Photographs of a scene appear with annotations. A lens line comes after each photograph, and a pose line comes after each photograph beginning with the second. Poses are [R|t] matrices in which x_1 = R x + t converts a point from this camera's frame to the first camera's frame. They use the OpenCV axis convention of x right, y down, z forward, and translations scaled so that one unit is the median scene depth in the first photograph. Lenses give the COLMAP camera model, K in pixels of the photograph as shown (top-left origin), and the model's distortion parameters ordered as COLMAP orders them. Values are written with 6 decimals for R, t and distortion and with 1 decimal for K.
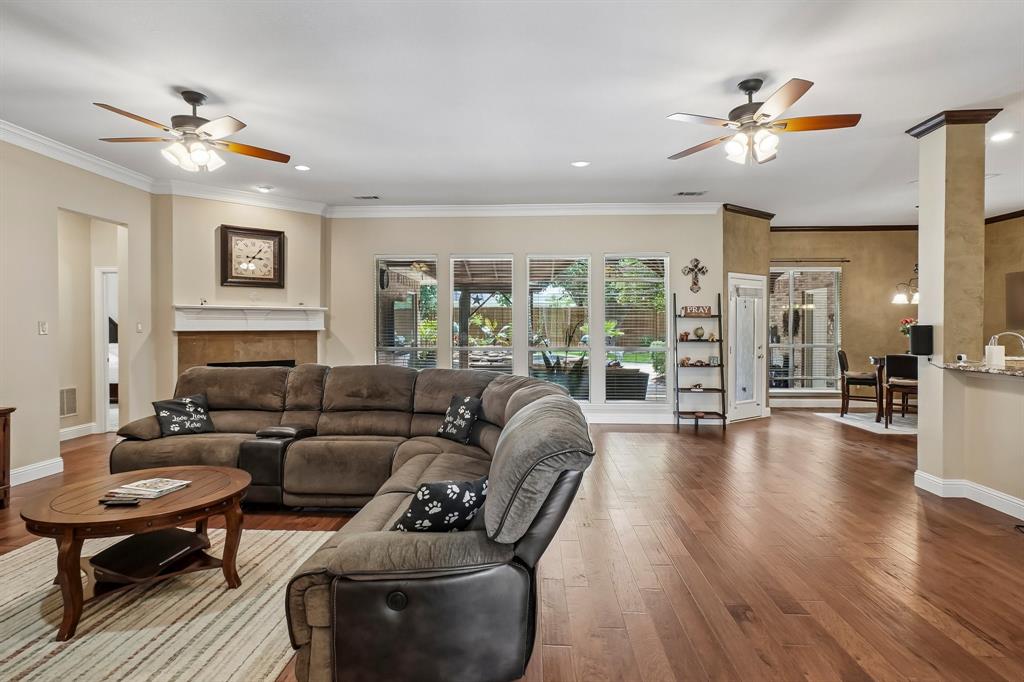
lens RADIAL K [[531.6, 0, 510.6], [0, 531.6, 335.6], [0, 0, 1]] dist [-0.017180, 0.000636]
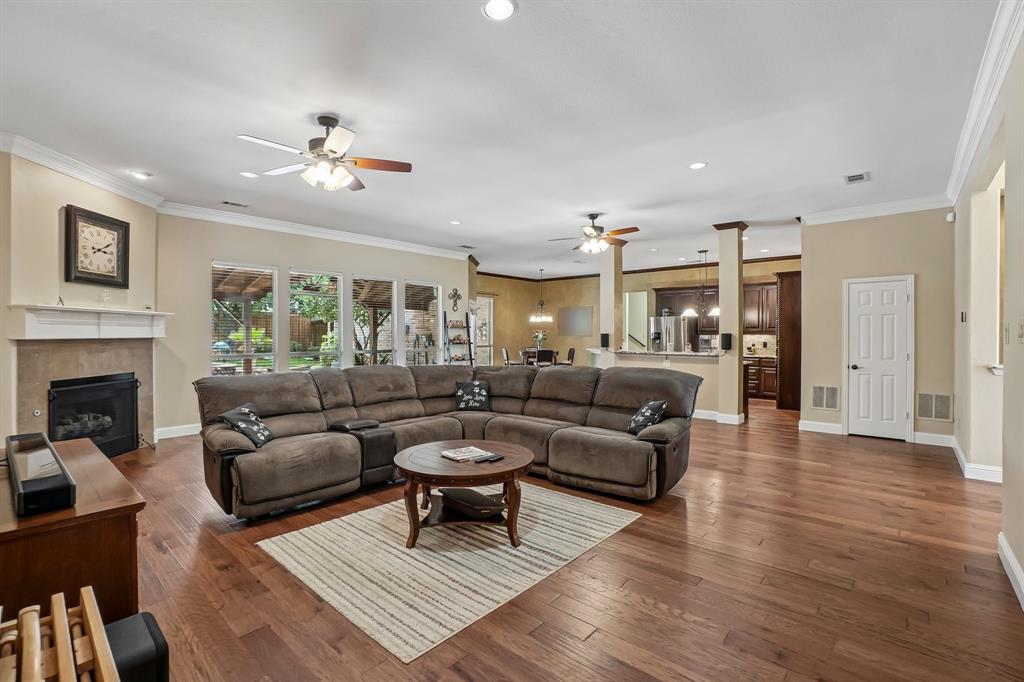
lens RADIAL K [[462.6, 0, 503.4], [0, 462.6, 337.3], [0, 0, 1]] dist [-0.053542, 0.016360]
pose [[0.634549, -0.004995, 0.772866, -0.580716], [0.012577, 0.999913, -0.003864, -0.000616], [-0.772780, 0.012173, 0.634557, 0.068643]]
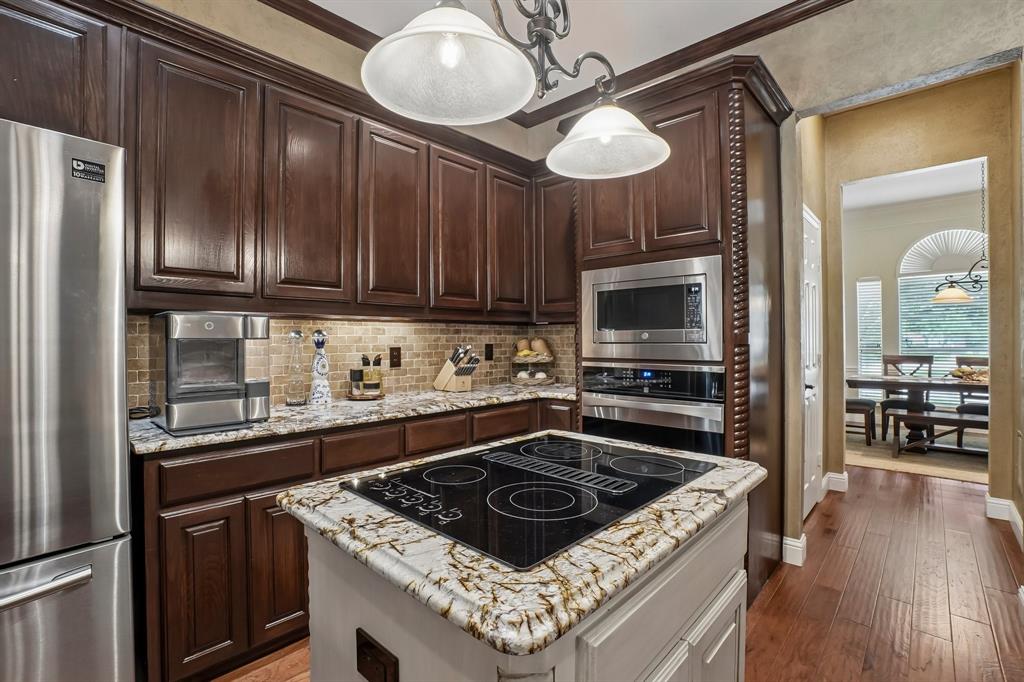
lens RADIAL K [[462.6, 0, 504.9], [0, 462.6, 342.0], [0, 0, 1]] dist [-0.053542, 0.016360]
pose [[-0.757469, 0.002802, 0.652865, 0.672609], [0.019510, 0.999641, 0.018345, 0.007883], [-0.652580, 0.026633, -0.757252, 0.576484]]
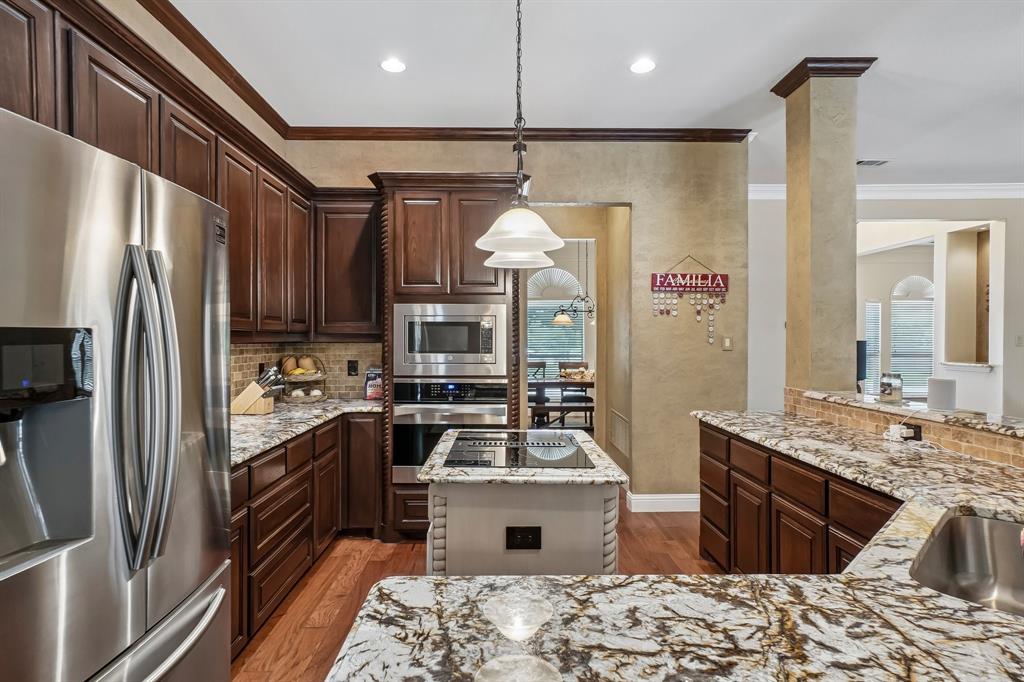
lens RADIAL K [[560.2, 0, 504.4], [0, 560.2, 336.5], [0, 0, 1]] dist [0.010261, 0.012660]
pose [[-0.997893, -0.001347, -0.064869, 0.792676], [-0.002442, 0.999856, 0.016805, -0.017588], [0.064837, 0.016928, -0.997752, 0.791538]]
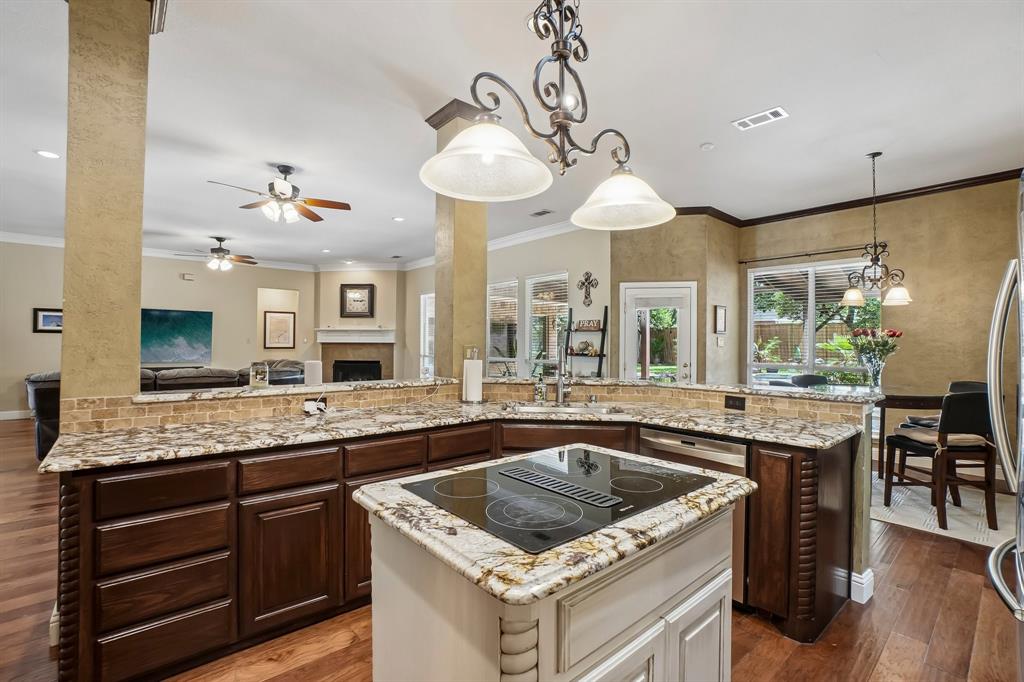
lens RADIAL K [[462.6, 0, 504.6], [0, 462.6, 337.1], [0, 0, 1]] dist [-0.053542, 0.016360]
pose [[0.680039, -0.005530, -0.733155, 0.884953], [-0.018803, 0.999511, -0.024979, 0.000735], [0.732935, 0.030772, 0.679603, 0.307324]]
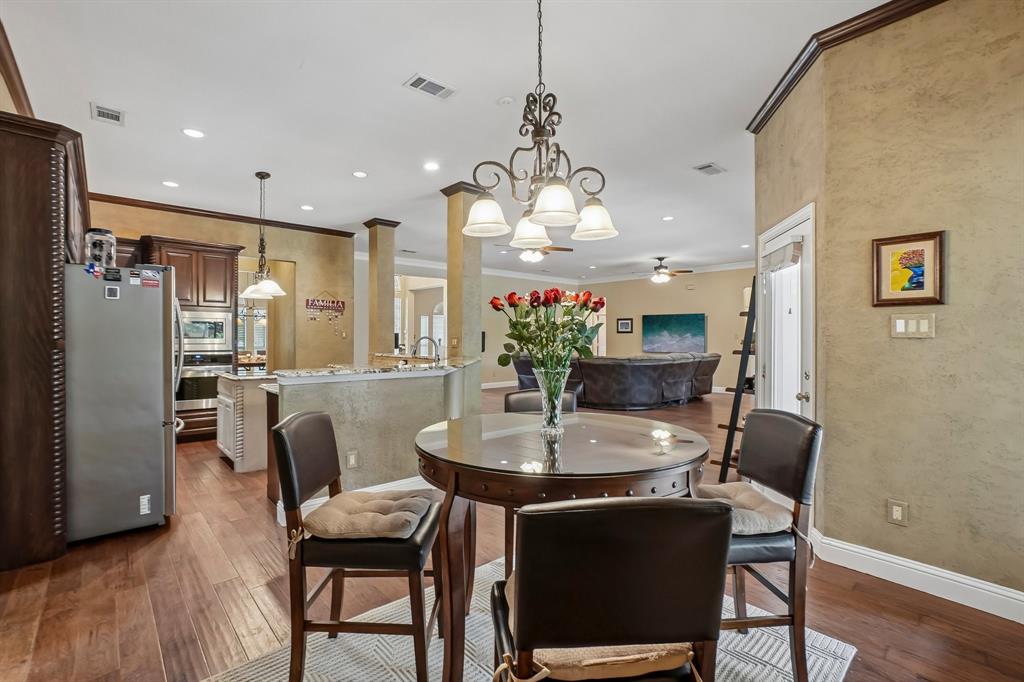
lens RADIAL K [[462.6, 0, 502.5], [0, 462.6, 341.0], [0, 0, 1]] dist [-0.053542, 0.016360]
pose [[-0.712821, 0.003490, -0.701337, 0.981153], [-0.012380, 0.999769, 0.017558, -0.009460], [0.701237, 0.021198, -0.712613, 1.182727]]
